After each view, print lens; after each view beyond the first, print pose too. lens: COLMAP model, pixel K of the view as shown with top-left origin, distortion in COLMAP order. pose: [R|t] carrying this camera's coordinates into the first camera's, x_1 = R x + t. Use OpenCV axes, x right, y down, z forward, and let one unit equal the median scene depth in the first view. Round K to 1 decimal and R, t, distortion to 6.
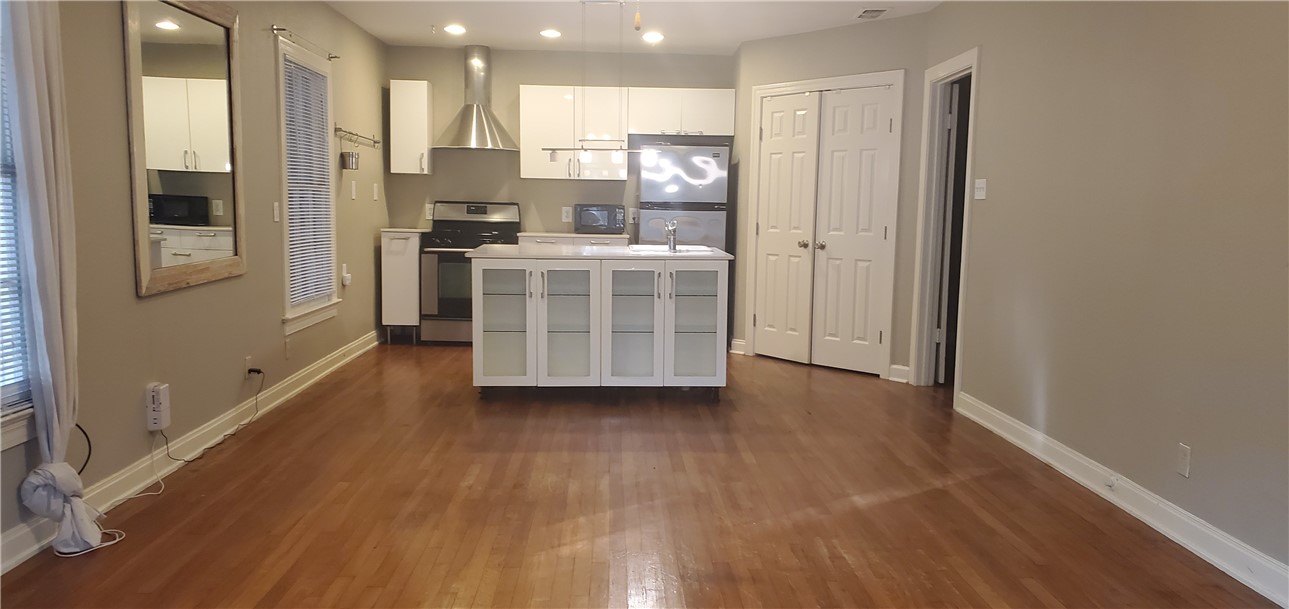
lens RADIAL K [[936.0, 0, 644.5], [0, 936.0, 304.5], [0, 0, 1]] dist [0.135003, -0.291026]
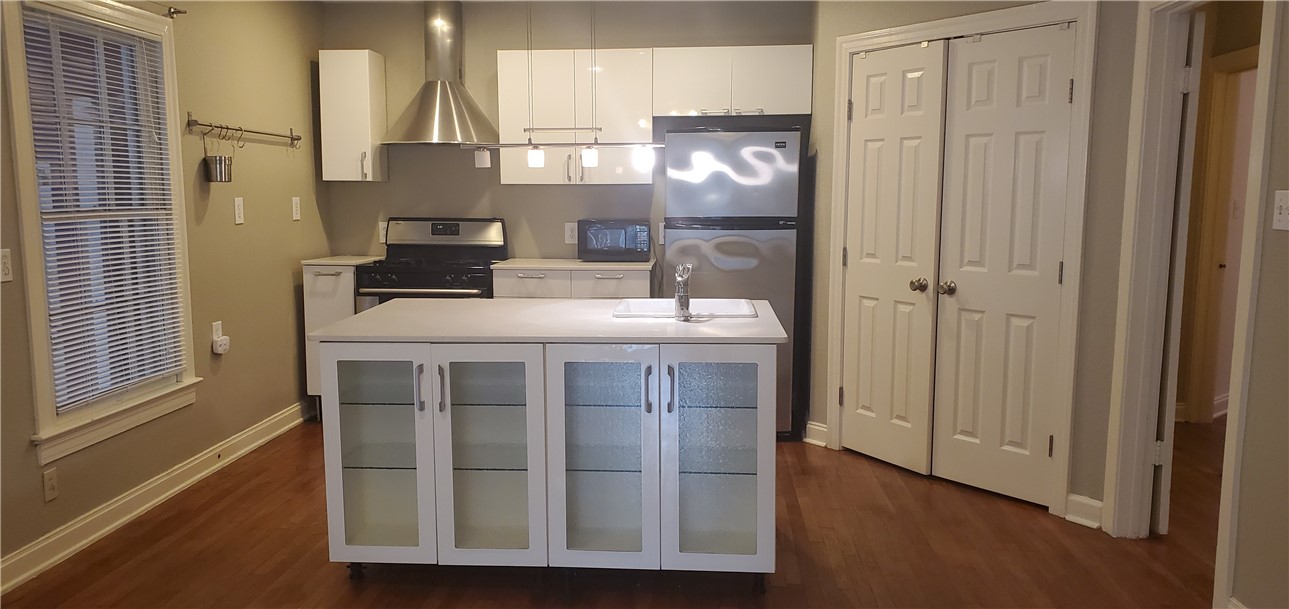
lens RADIAL K [[981.0, 0, 613.9], [0, 981.0, 311.7], [0, 0, 1]] dist [0.105458, -0.287228]
pose [[0.991657, -0.001829, -0.128895, 0.048808], [0.003714, 0.999890, 0.014387, -0.052350], [0.128855, -0.014745, 0.991554, 0.297736]]
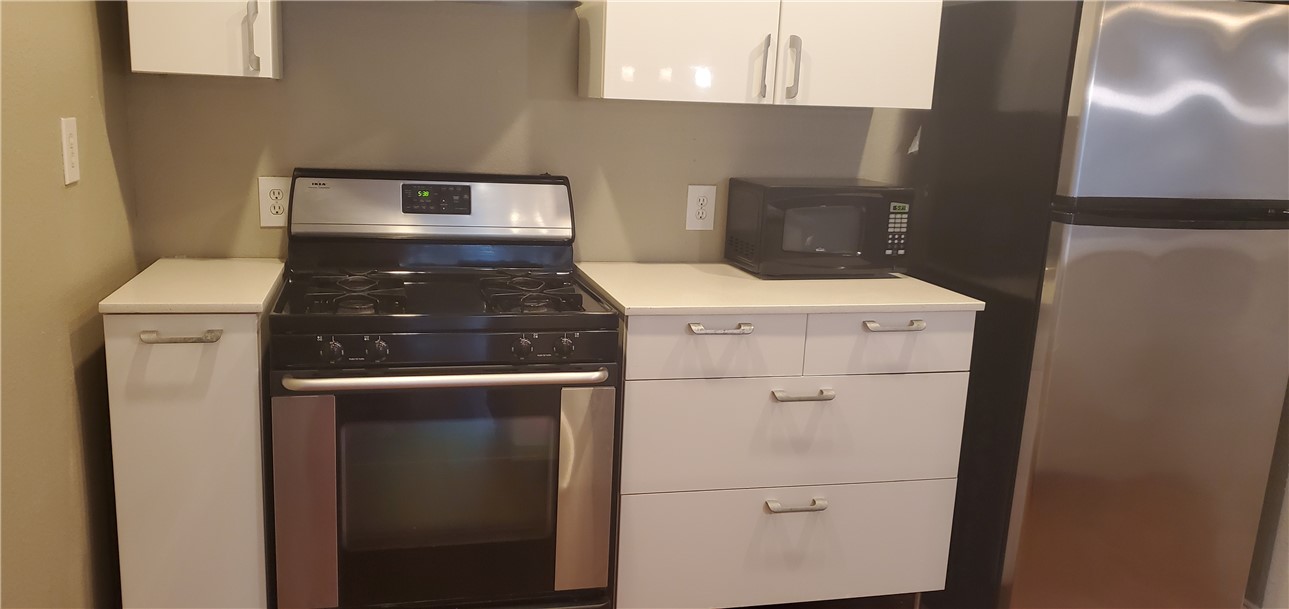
lens RADIAL K [[981.0, 0, 613.9], [0, 981.0, 311.7], [0, 0, 1]] dist [0.105458, -0.287228]
pose [[0.984609, -0.017883, 0.173856, -0.193009], [-0.000313, 0.994570, 0.104074, -0.105883], [-0.174773, -0.102527, 0.979256, 0.728635]]
